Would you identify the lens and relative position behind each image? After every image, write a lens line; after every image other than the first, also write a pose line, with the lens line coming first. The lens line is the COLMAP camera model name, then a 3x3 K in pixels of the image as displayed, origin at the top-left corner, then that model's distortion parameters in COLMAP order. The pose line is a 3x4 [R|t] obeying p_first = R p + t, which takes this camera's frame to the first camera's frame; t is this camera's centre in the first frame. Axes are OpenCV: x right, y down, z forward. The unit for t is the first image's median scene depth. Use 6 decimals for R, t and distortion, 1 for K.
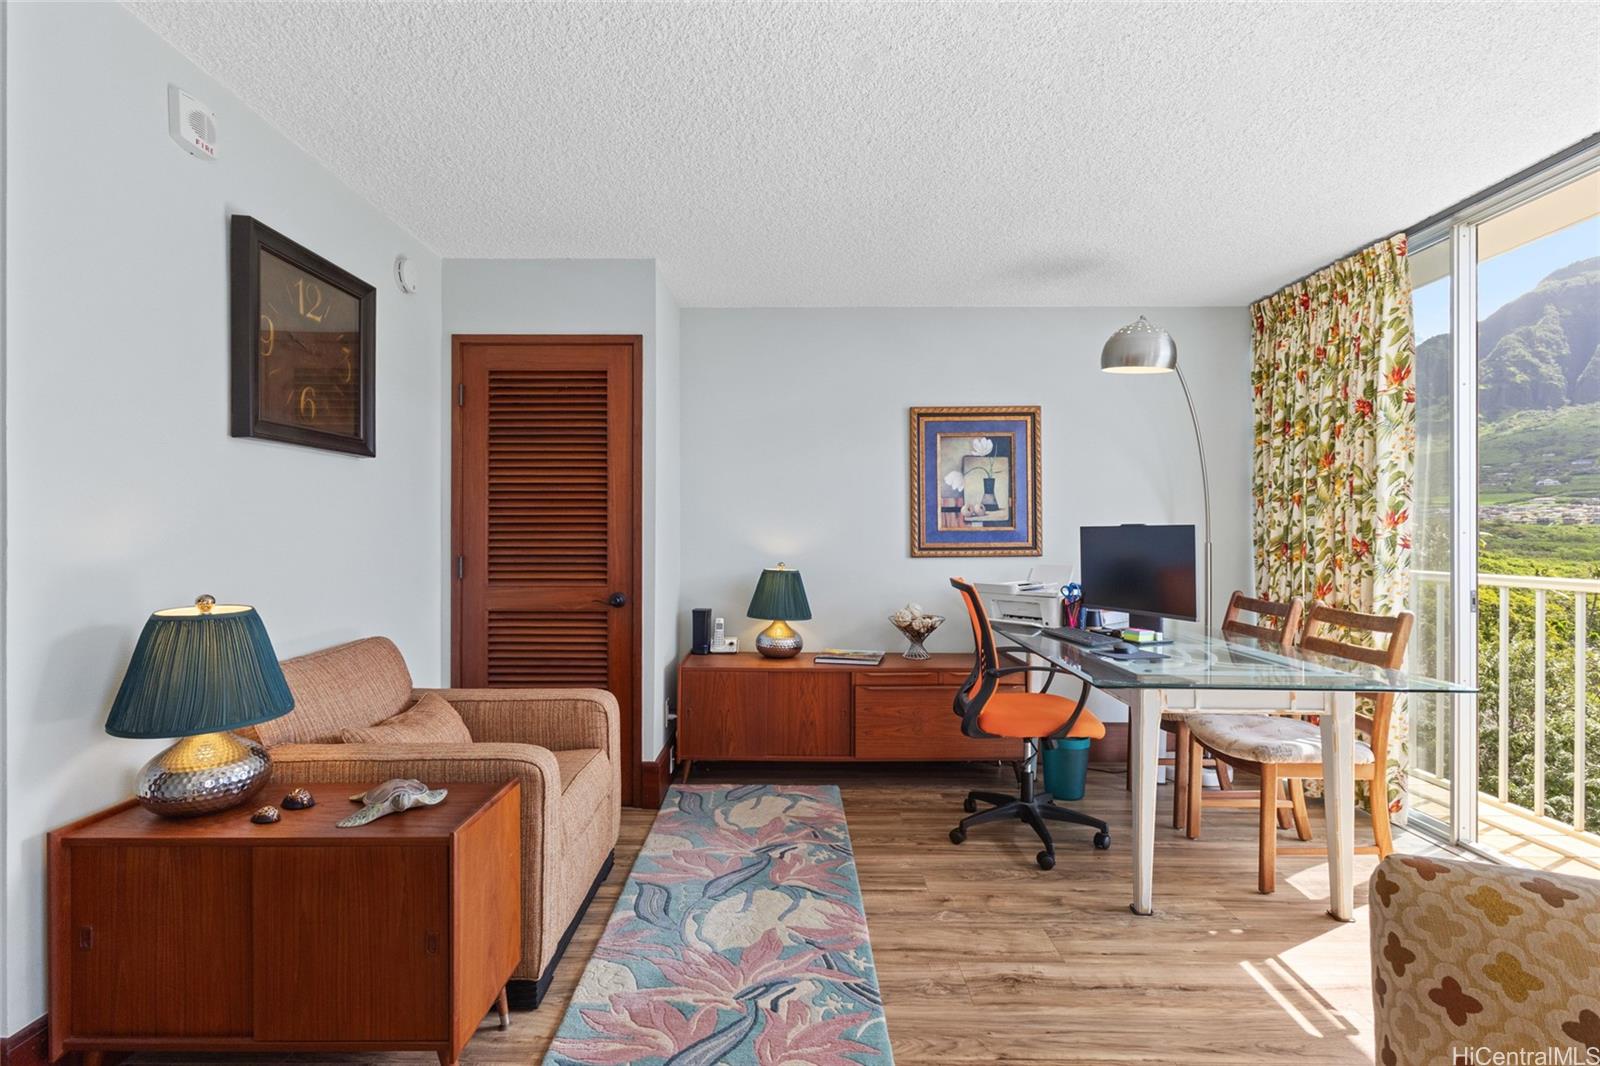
lens RADIAL K [[738.4, 0, 793.4], [0, 738.4, 531.2], [0, 0, 1]] dist [-0.004105, -0.000851]
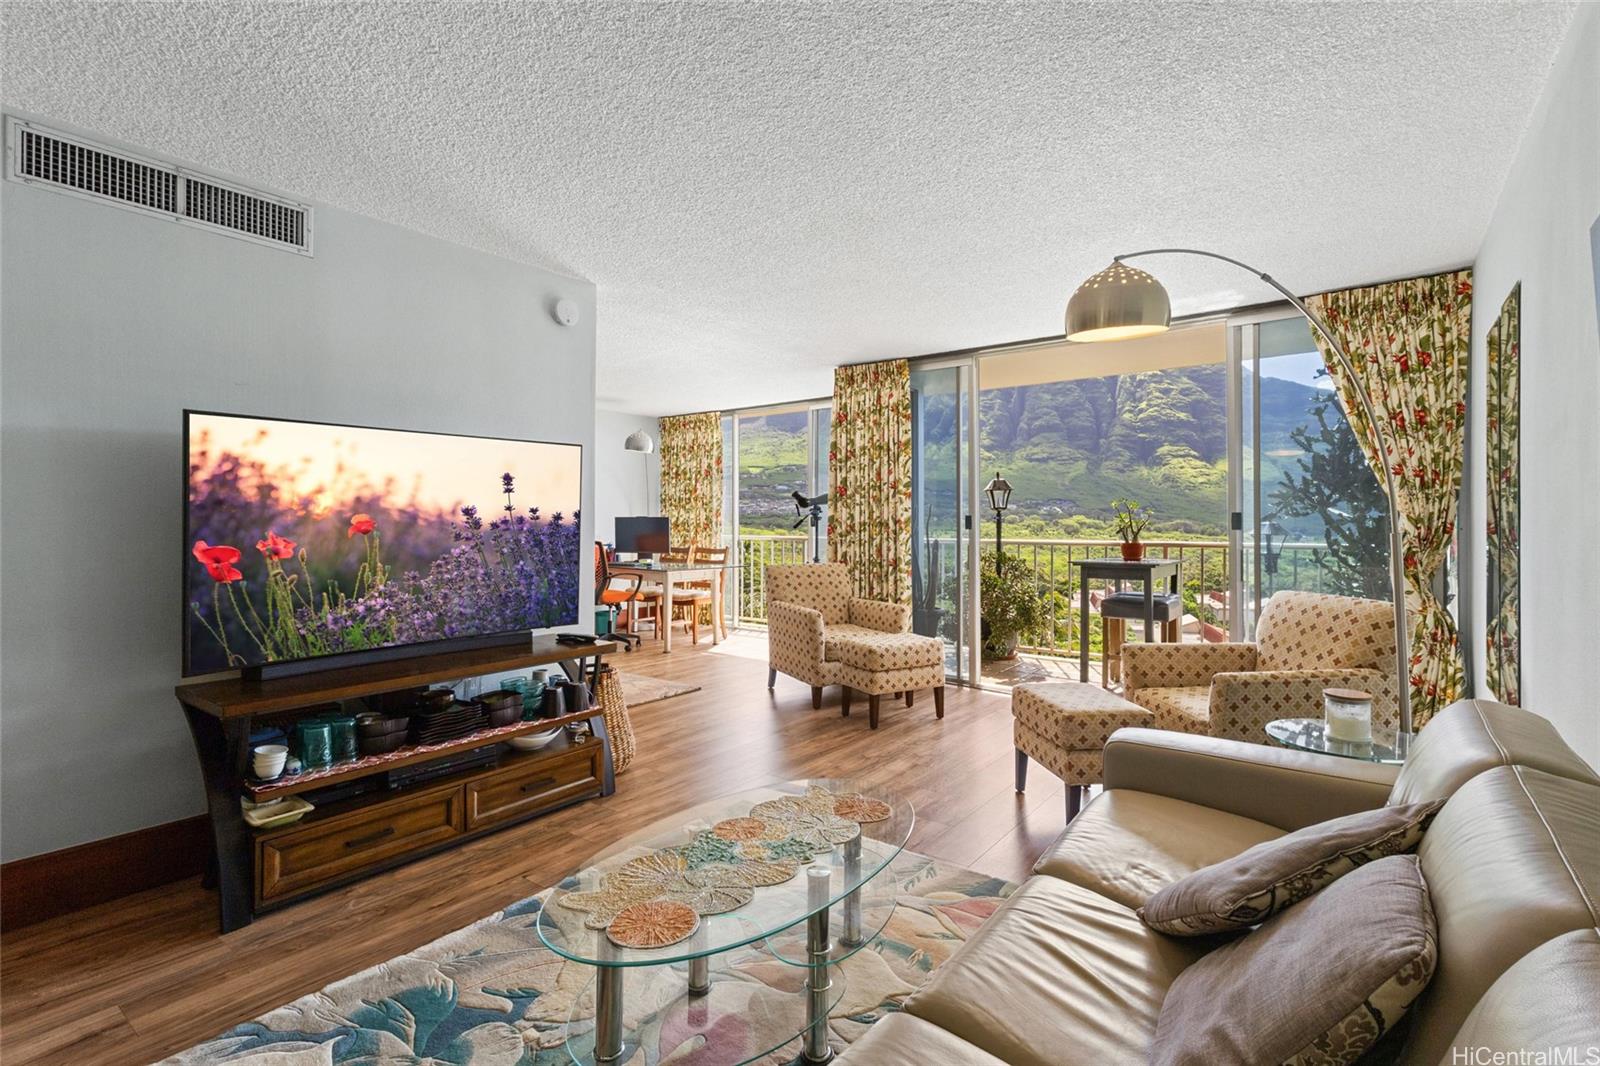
lens RADIAL K [[738.4, 0, 777.4], [0, 738.4, 515.7], [0, 0, 1]] dist [-0.004105, -0.000851]
pose [[0.626370, 0.000691, 0.779525, -1.118610], [-0.000046, 1.000000, -0.000849, -0.010500], [-0.779526, 0.000496, 0.626370, -0.846211]]
